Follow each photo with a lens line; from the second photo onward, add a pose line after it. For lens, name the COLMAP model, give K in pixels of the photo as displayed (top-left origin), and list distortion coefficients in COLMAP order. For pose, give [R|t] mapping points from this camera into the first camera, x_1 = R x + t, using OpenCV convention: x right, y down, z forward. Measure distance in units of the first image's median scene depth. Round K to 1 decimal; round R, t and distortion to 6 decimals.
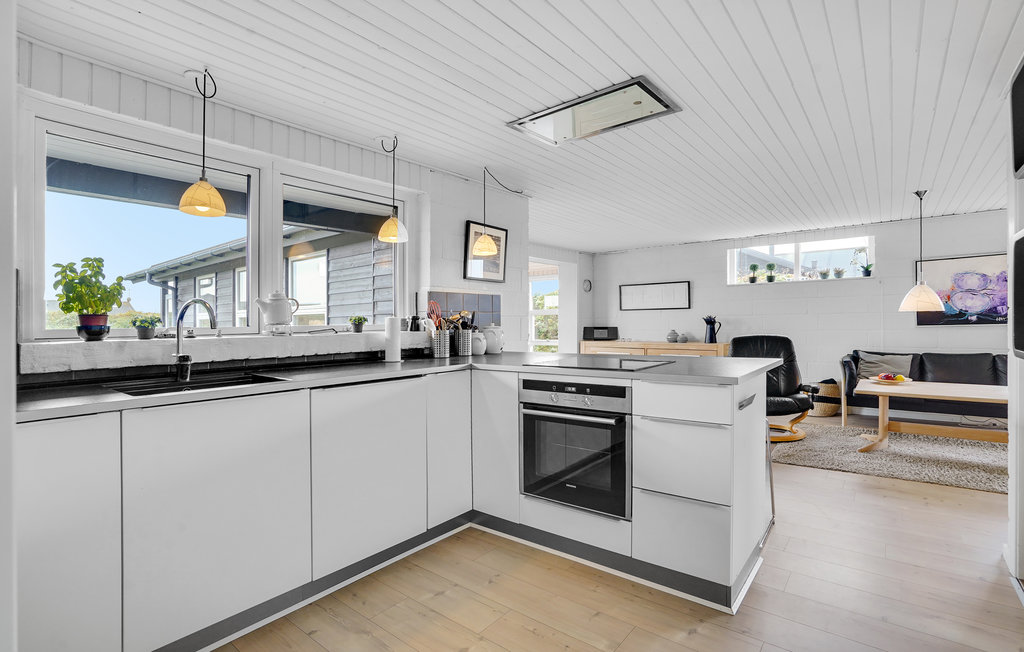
lens RADIAL K [[471.5, 0, 503.1], [0, 471.5, 326.9], [0, 0, 1]] dist [-0.046341, 0.013558]
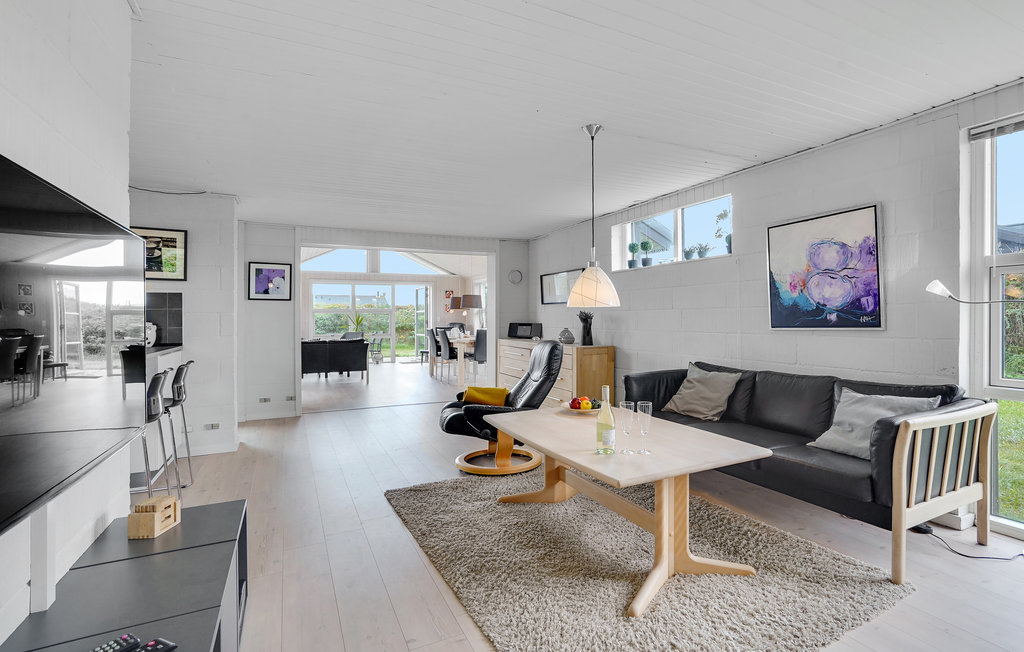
lens RADIAL K [[486.8, 0, 533.8], [0, 486.8, 324.7], [0, 0, 1]] dist [-0.035382, 0.000448]
pose [[0.920232, 0.012720, -0.391166, 0.895326], [-0.008324, 0.999882, 0.012932, -0.013955], [0.391285, -0.008644, 0.920229, 0.257722]]
